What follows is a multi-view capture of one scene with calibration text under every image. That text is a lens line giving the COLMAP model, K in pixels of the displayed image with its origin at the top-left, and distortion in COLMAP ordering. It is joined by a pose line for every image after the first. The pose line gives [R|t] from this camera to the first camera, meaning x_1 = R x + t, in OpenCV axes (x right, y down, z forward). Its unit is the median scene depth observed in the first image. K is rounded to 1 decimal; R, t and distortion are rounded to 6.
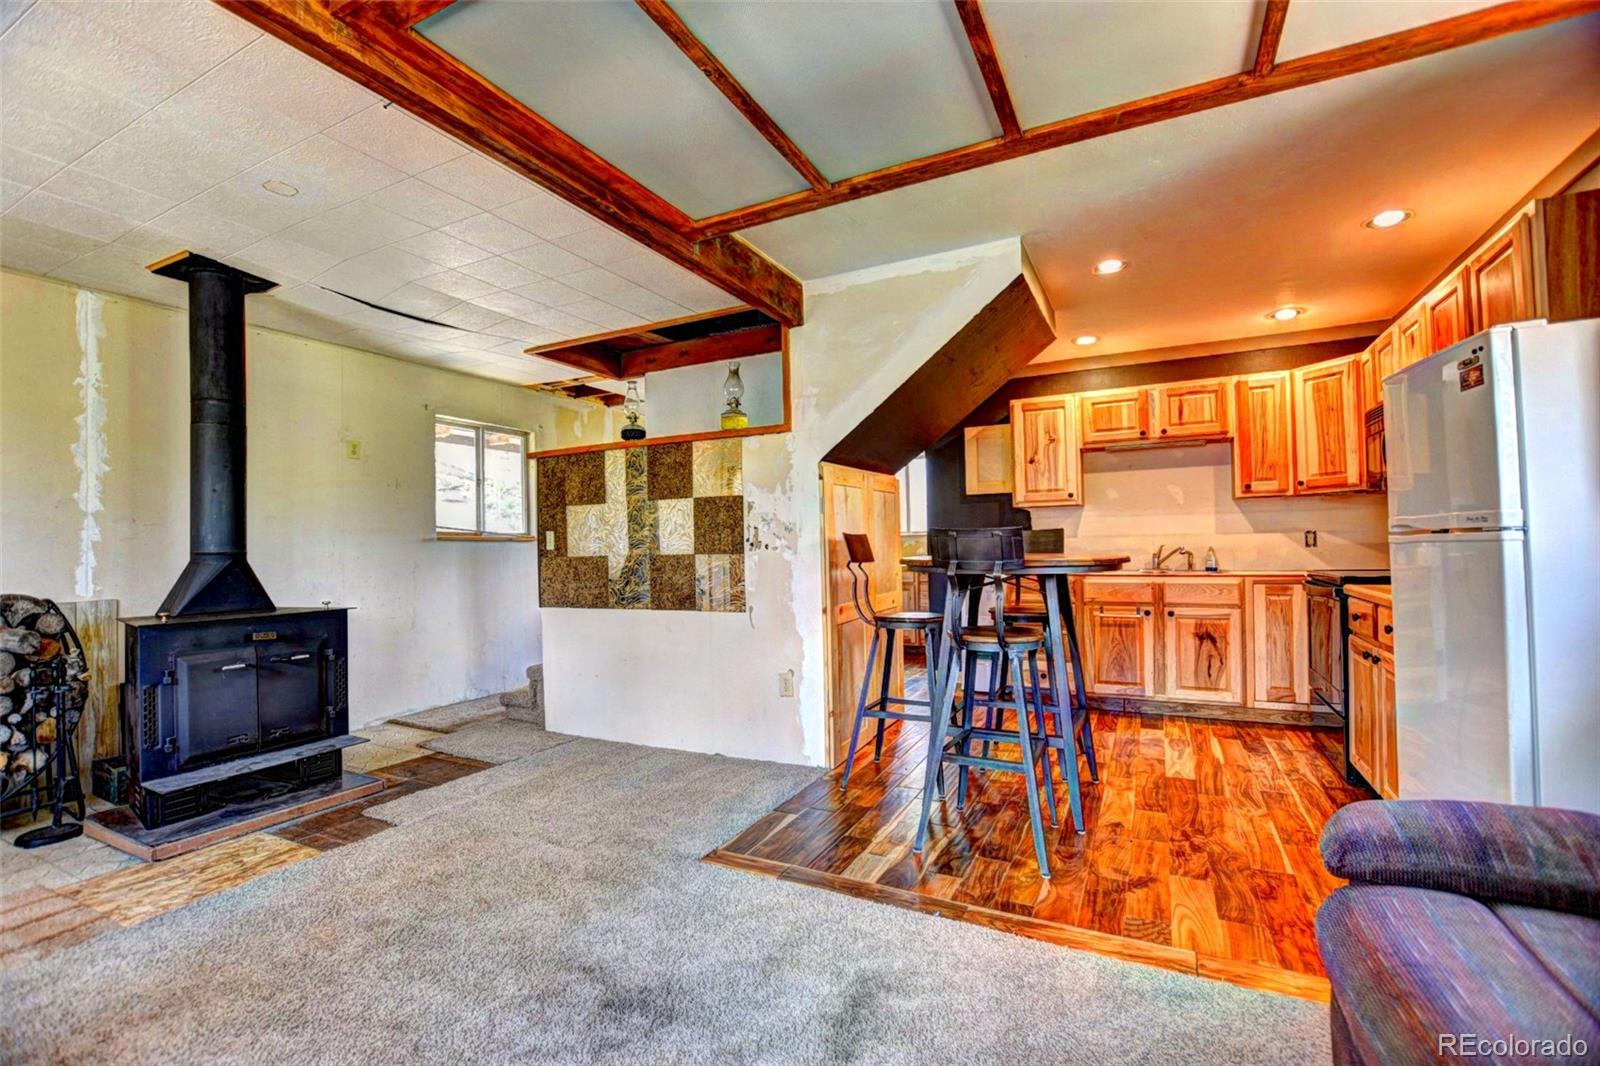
lens RADIAL K [[699.5, 0, 796.8], [0, 699.5, 533.1], [0, 0, 1]] dist [-0.030674, -0.000281]
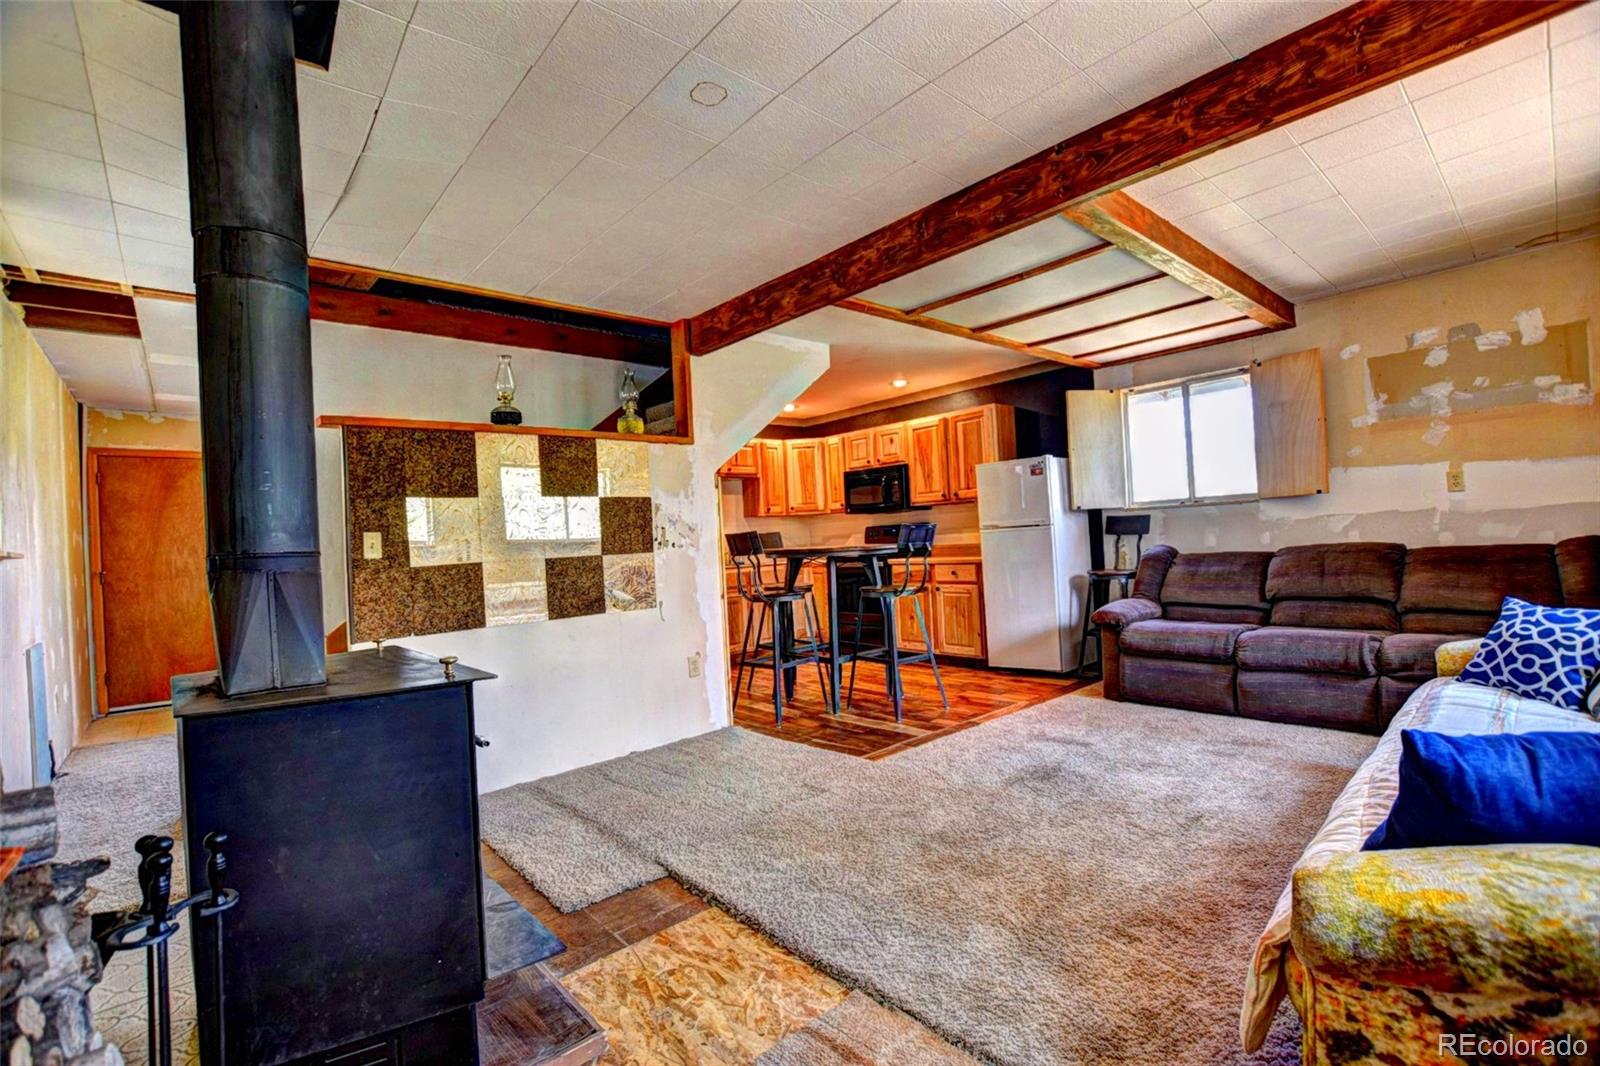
lens RADIAL K [[699.5, 0, 794.9], [0, 699.5, 533.9], [0, 0, 1]] dist [-0.030674, -0.000281]
pose [[0.377543, 0.009098, 0.925947, -0.968595], [0.028074, 0.999380, -0.021266, 0.029721], [-0.925566, 0.034023, 0.377053, 0.398266]]
